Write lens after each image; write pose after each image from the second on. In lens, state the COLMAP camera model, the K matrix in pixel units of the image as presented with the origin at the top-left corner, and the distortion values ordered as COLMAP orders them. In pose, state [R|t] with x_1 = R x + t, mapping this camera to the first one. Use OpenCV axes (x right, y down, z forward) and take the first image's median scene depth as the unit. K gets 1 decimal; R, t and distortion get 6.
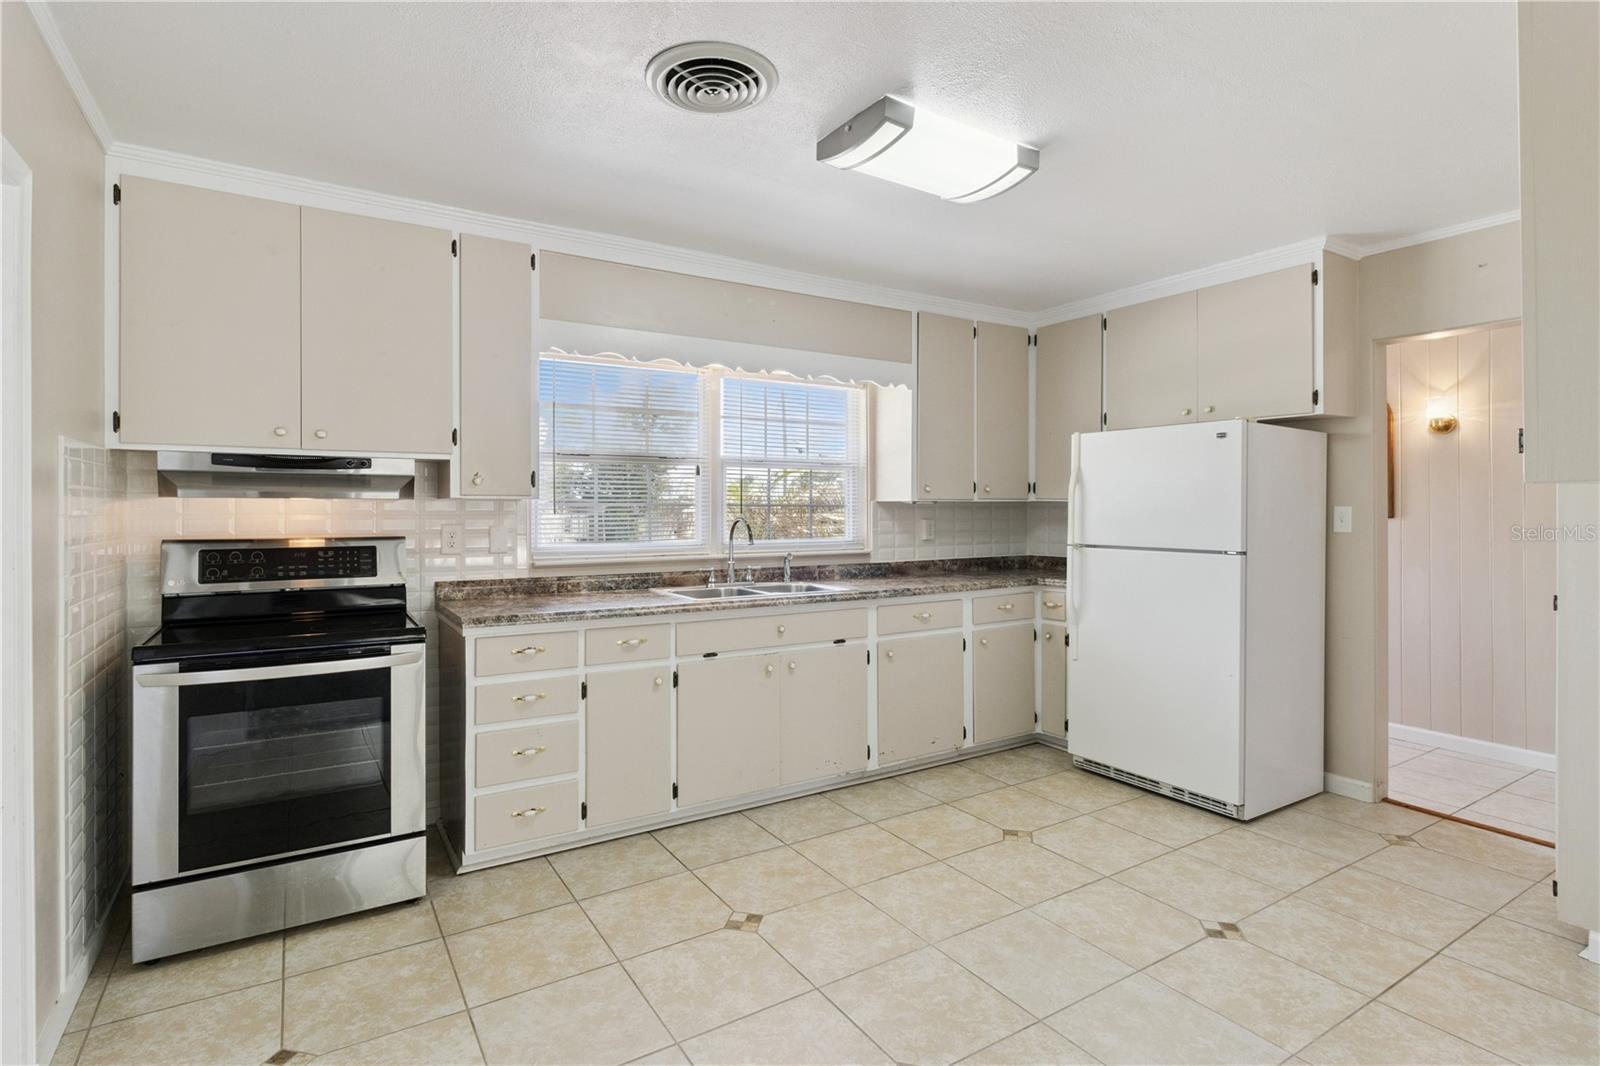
lens RADIAL K [[794.1, 0, 789.2], [0, 794.1, 510.6], [0, 0, 1]] dist [-0.003109, -0.001217]
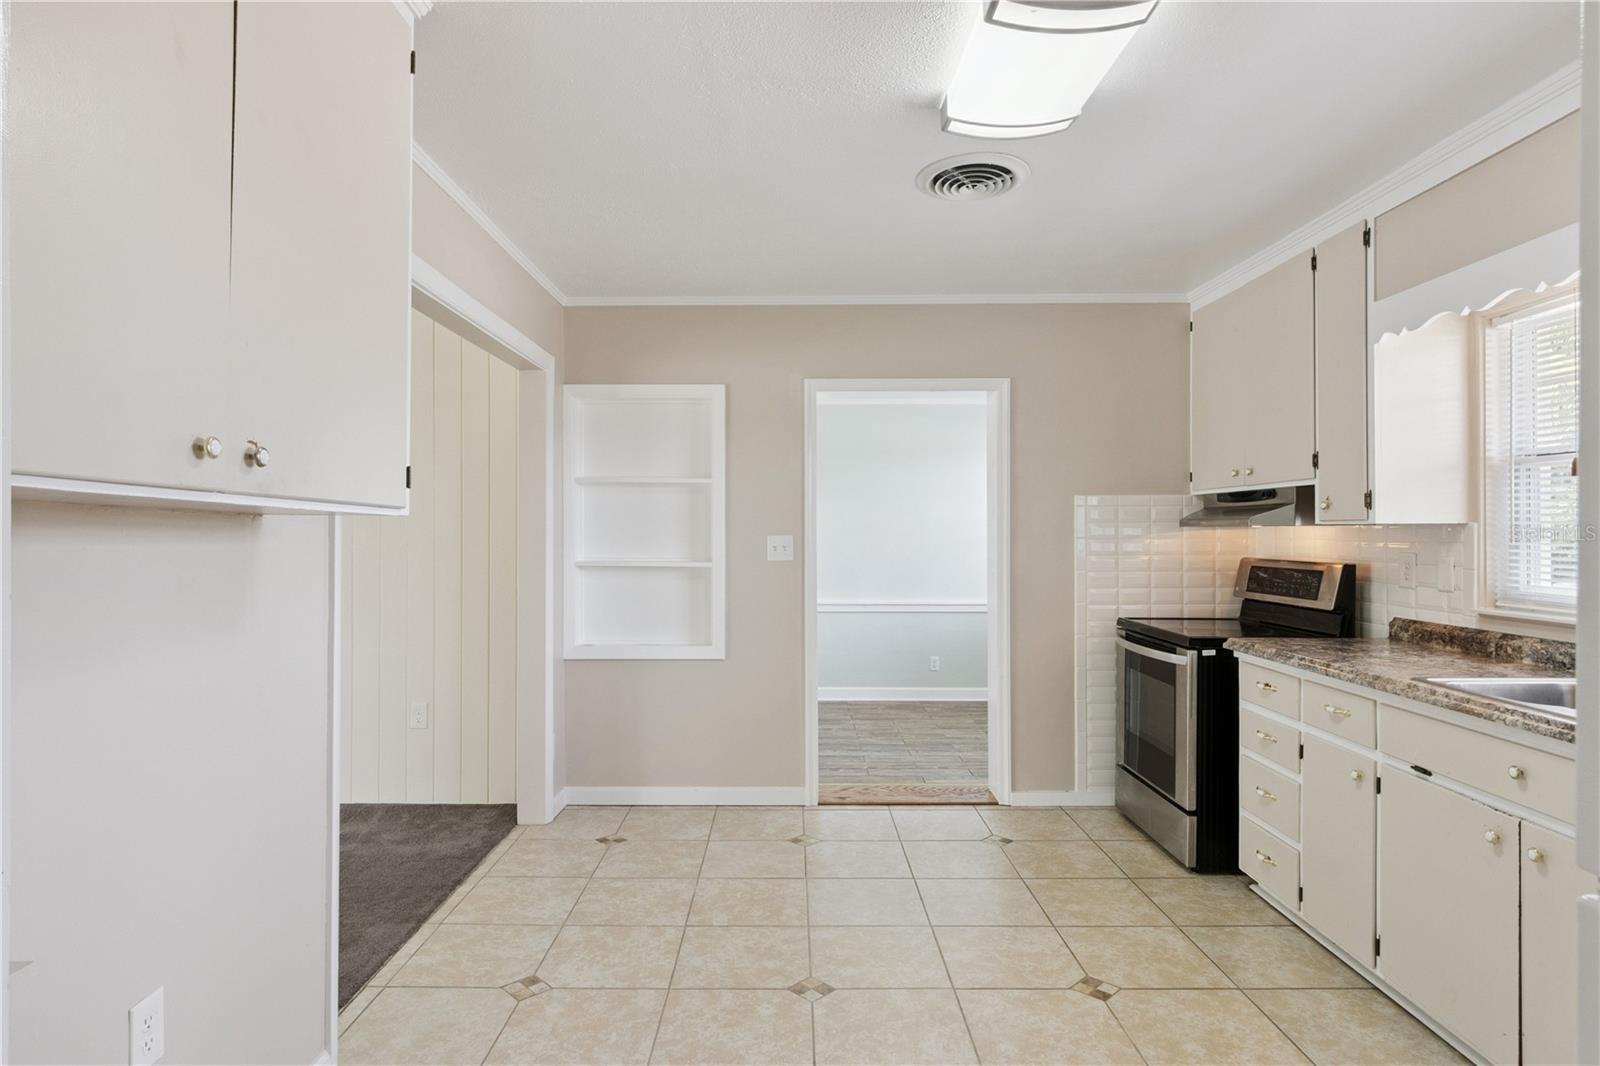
lens RADIAL K [[883.6, 0, 788.3], [0, 883.6, 535.3], [0, 0, 1]] dist [-0.000122, 0.000618]
pose [[-0.529668, 0.003655, -0.848197, 0.750754], [-0.001776, 0.999984, 0.005418, -0.006531], [0.848203, 0.004376, -0.529653, 0.935406]]
